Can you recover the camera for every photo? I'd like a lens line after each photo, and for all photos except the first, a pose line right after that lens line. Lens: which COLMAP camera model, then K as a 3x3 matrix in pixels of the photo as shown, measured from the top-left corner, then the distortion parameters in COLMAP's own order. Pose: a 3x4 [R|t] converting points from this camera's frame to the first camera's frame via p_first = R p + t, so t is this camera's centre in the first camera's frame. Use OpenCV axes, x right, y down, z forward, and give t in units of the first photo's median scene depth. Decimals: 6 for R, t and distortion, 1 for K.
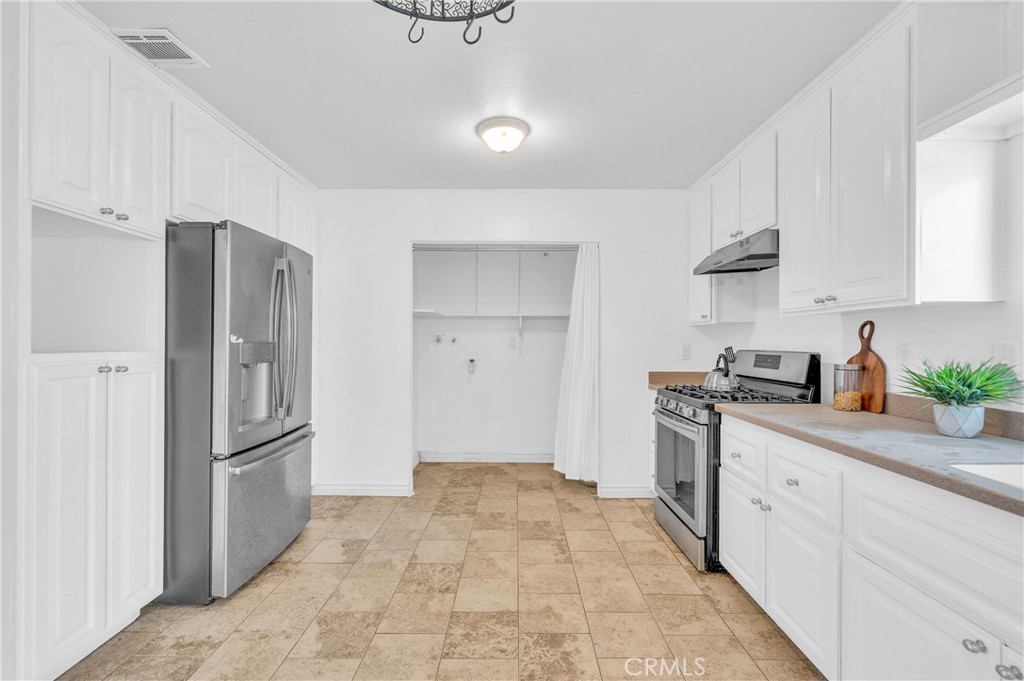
lens RADIAL K [[451.8, 0, 511.6], [0, 451.8, 343.0], [0, 0, 1]] dist [-0.000138, -0.000032]
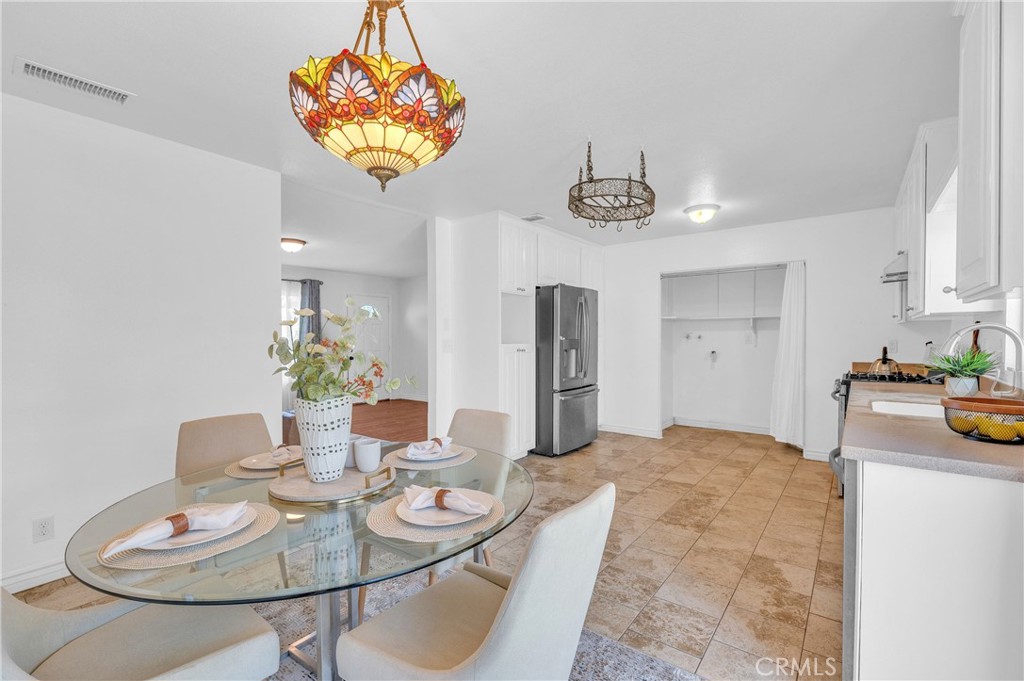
lens RADIAL K [[451.8, 0, 511.6], [0, 451.8, 343.0], [0, 0, 1]] dist [-0.000138, -0.000032]
pose [[0.796748, 0.000550, -0.604312, 0.442064], [0.004960, 0.999960, 0.007449, -0.001451], [0.604291, -0.008933, 0.796713, -0.761708]]
